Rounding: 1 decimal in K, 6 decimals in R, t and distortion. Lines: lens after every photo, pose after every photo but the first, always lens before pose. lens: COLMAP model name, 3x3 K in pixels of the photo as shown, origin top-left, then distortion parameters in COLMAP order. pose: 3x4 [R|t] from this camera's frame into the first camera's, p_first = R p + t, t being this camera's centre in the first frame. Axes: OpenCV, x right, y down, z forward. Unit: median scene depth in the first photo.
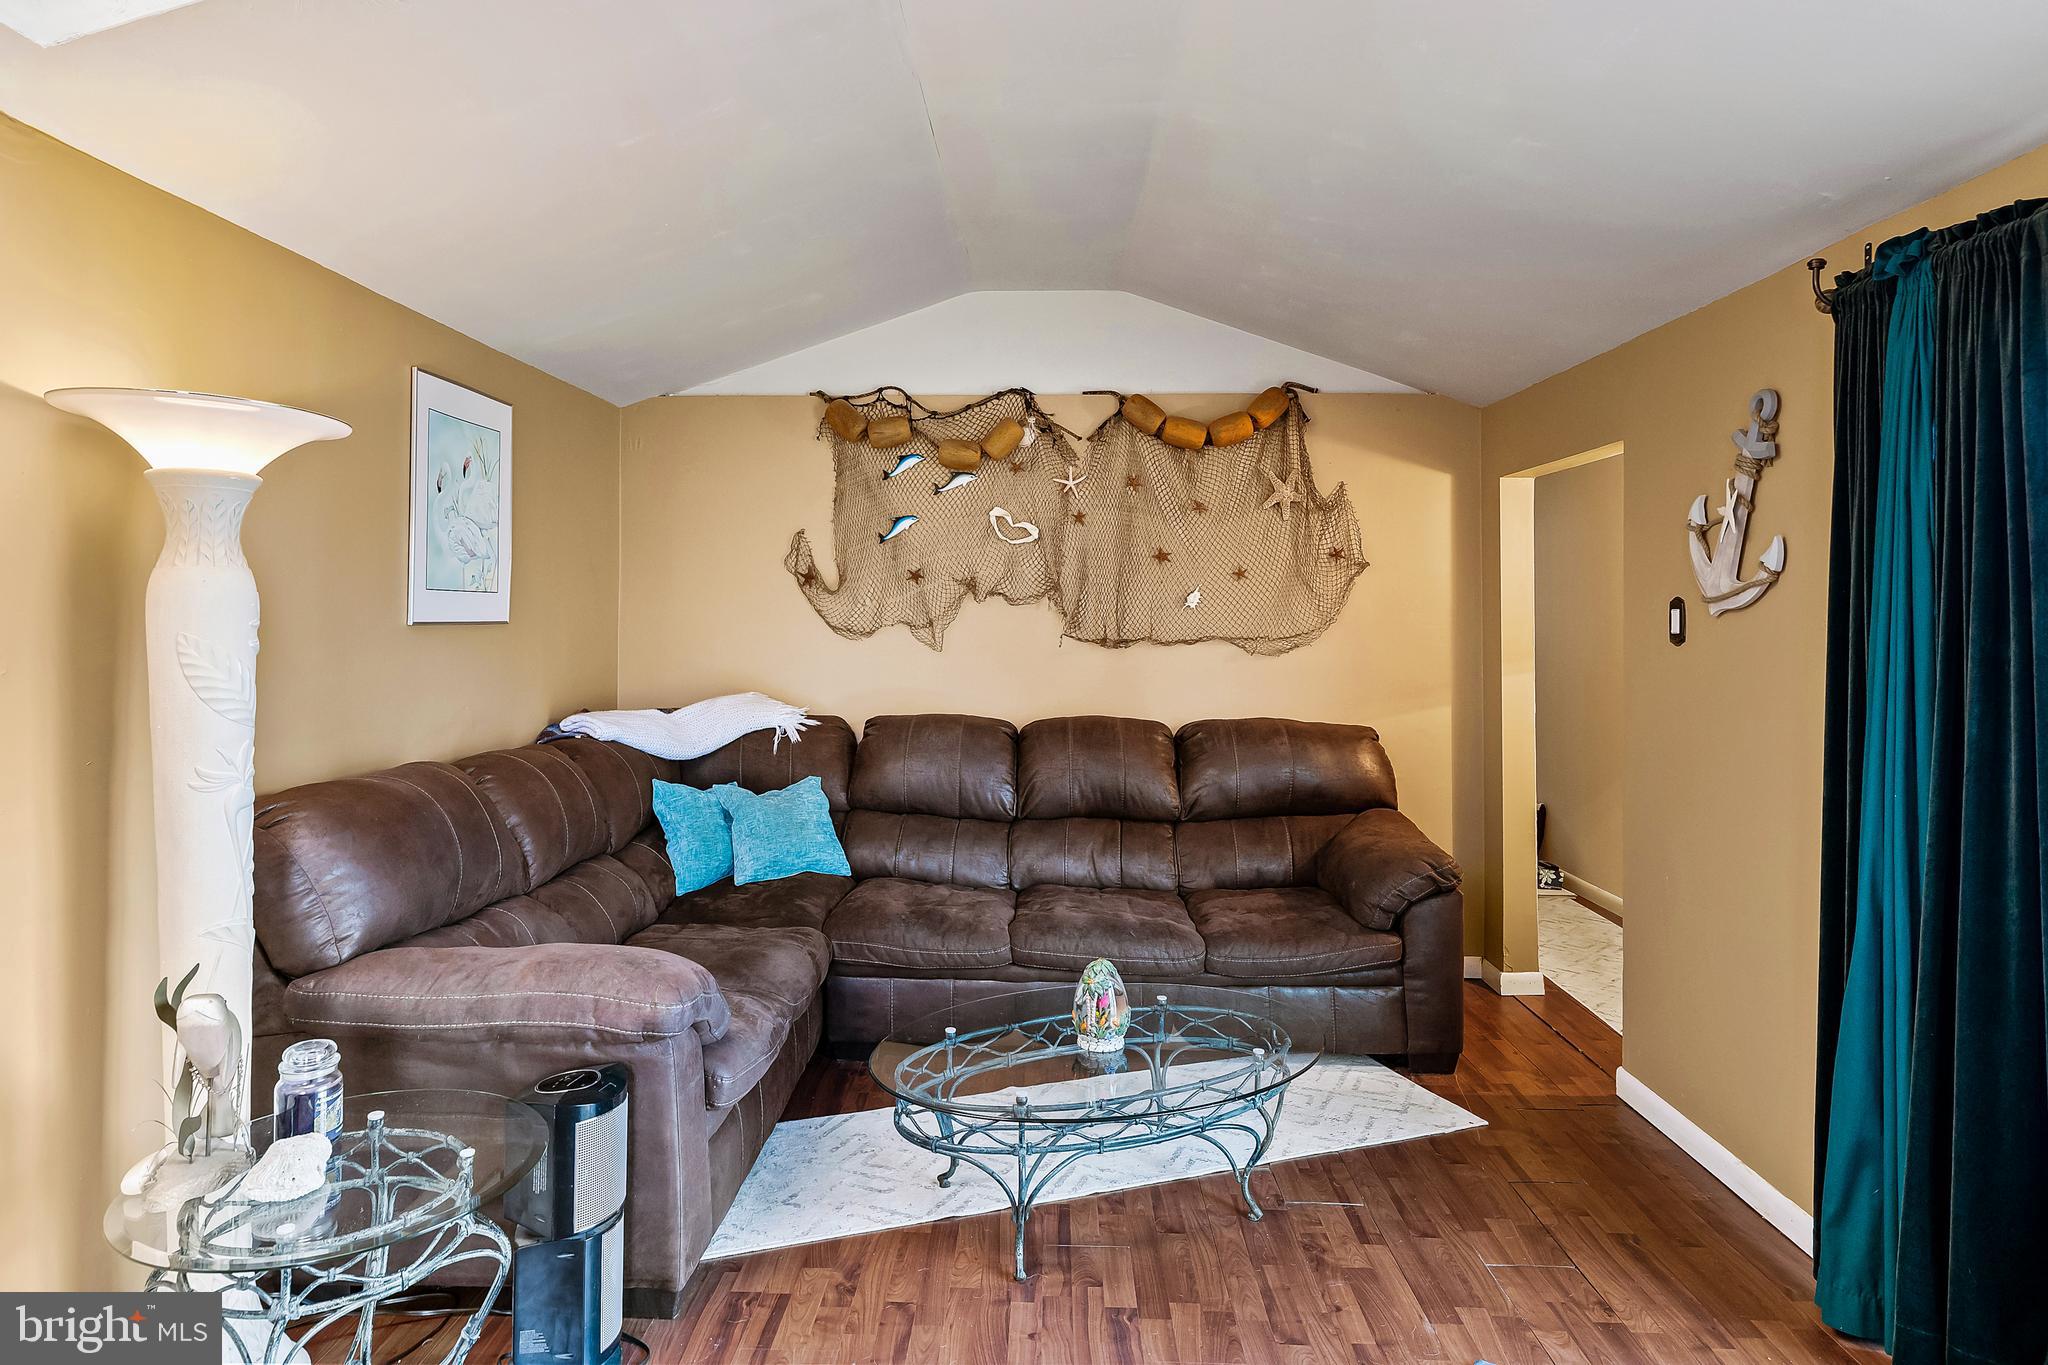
lens RADIAL K [[1021.6, 0, 1090.4], [0, 1021.6, 622.6], [0, 0, 1]] dist [-0.007016, 0.002674]
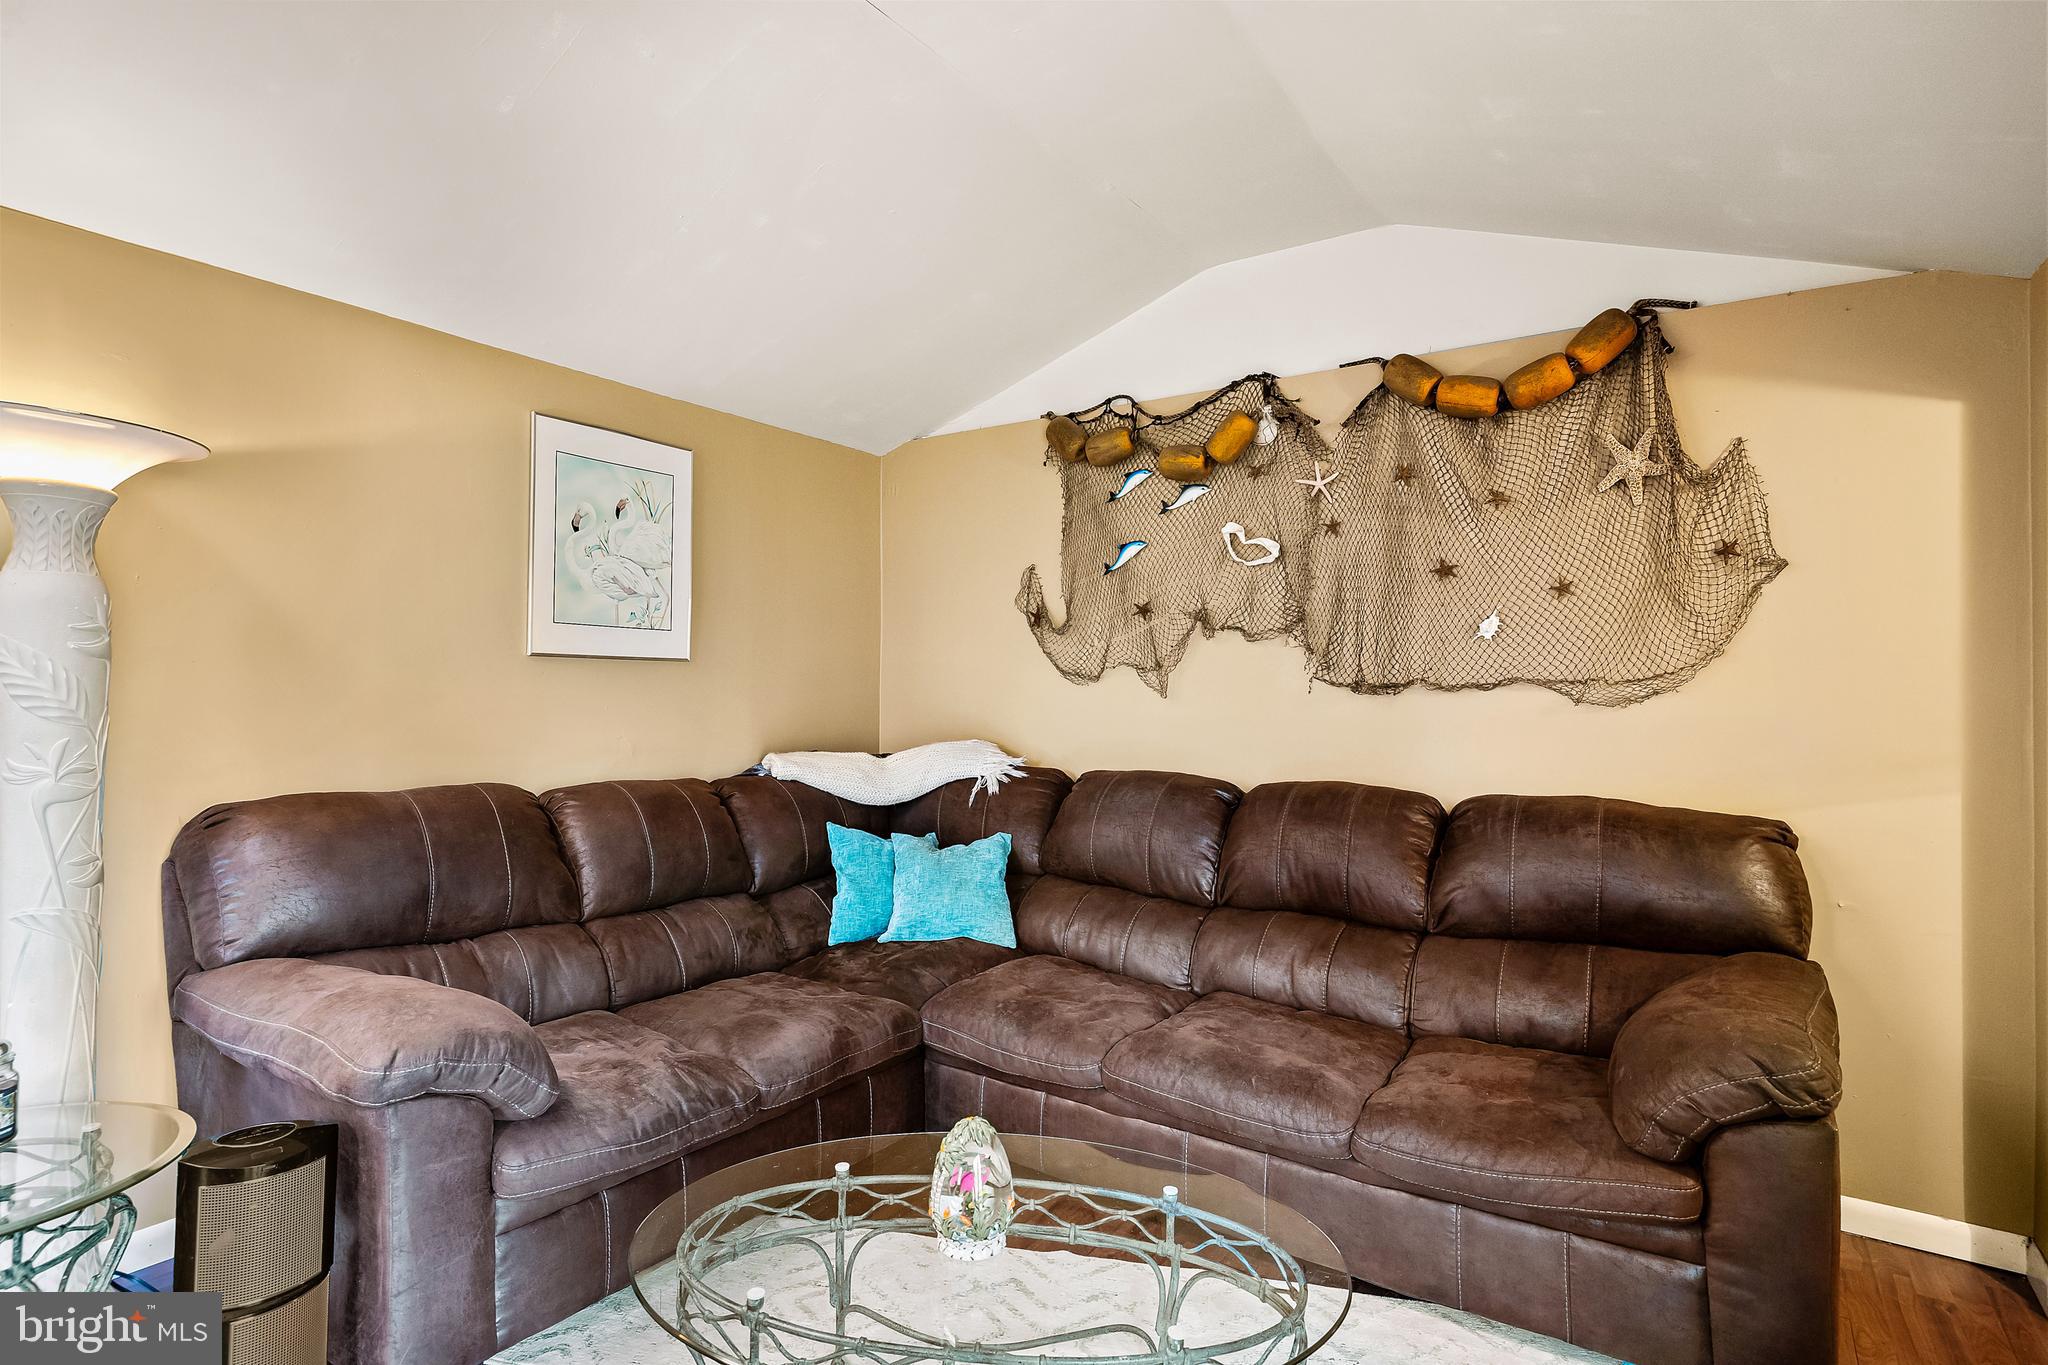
lens RADIAL K [[1021.6, 0, 1020.4], [0, 1021.6, 685.5], [0, 0, 1]] dist [-0.007016, 0.002674]
pose [[0.855106, -0.000443, -0.518453, 0.203445], [-0.002131, 0.999988, -0.004368, 0.023647], [0.518449, 0.004840, 0.855095, 0.227973]]
